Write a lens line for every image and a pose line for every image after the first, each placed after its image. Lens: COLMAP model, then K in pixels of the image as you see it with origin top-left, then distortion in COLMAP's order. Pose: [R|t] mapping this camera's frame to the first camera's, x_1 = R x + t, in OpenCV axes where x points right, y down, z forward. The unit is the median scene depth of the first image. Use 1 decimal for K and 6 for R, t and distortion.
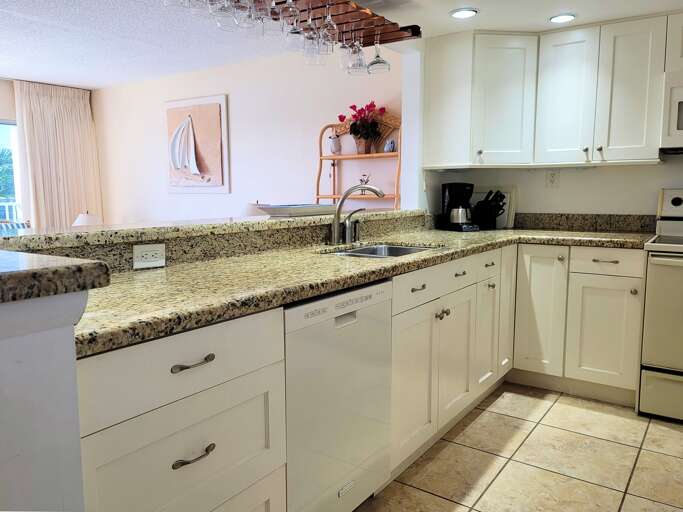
lens RADIAL K [[531.4, 0, 337.8], [0, 531.4, 256.1], [0, 0, 1]] dist [0.072655, -0.061032]
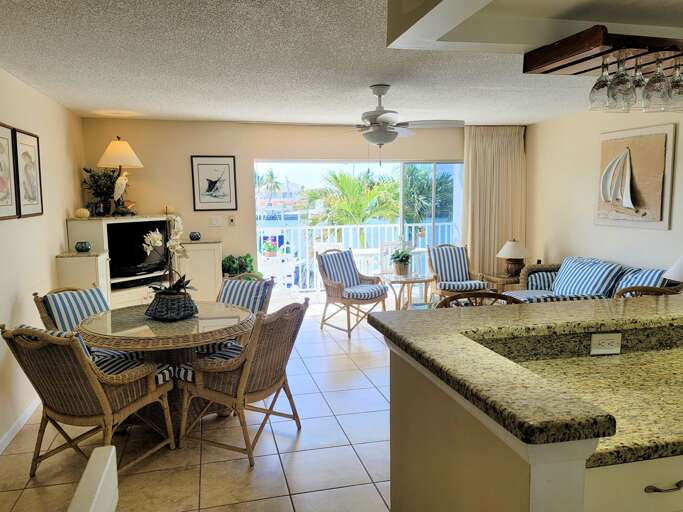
lens RADIAL K [[531.4, 0, 337.8], [0, 531.4, 256.1], [0, 0, 1]] dist [0.072655, -0.061032]
pose [[0.751466, 0.067689, -0.656290, -0.050644], [-0.066431, 0.997431, 0.026809, -0.166816], [0.656419, 0.023452, 0.754032, -0.187422]]
